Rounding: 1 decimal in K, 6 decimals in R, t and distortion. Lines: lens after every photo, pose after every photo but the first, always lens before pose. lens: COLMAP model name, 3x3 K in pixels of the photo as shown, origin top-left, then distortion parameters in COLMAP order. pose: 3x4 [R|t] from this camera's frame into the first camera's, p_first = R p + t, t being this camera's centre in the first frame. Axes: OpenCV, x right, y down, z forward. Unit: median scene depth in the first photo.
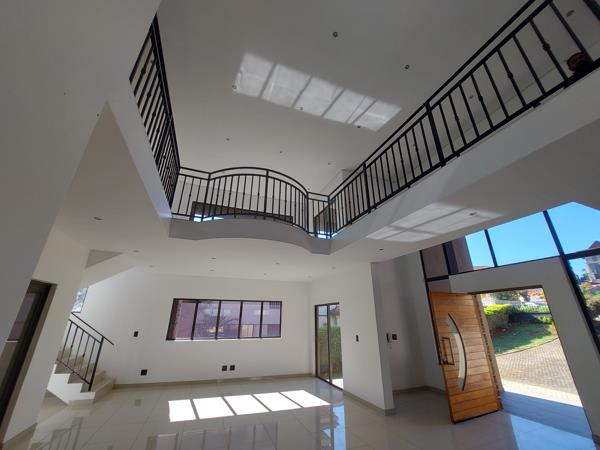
lens RADIAL K [[239.6, 0, 300.5], [0, 239.6, 224.7], [0, 0, 1]] dist [0.003047, 0.000163]
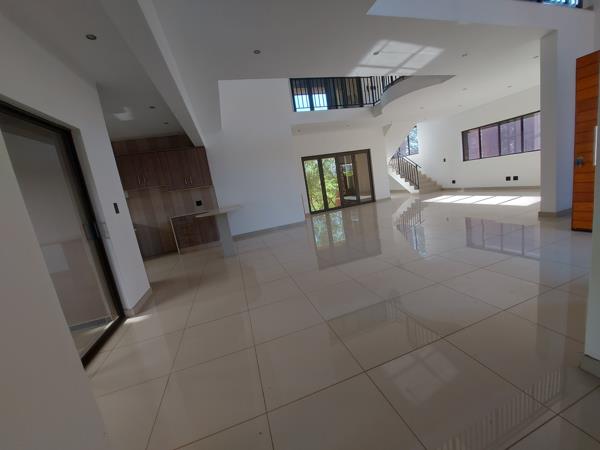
lens RADIAL K [[239.6, 0, 300.8], [0, 239.6, 223.5], [0, 0, 1]] dist [0.003047, 0.000163]
pose [[-0.043646, 0.164217, -0.985458, 0.958851], [0.511148, 0.851186, 0.119203, 0.156989], [0.858384, -0.498512, -0.121090, 0.210619]]
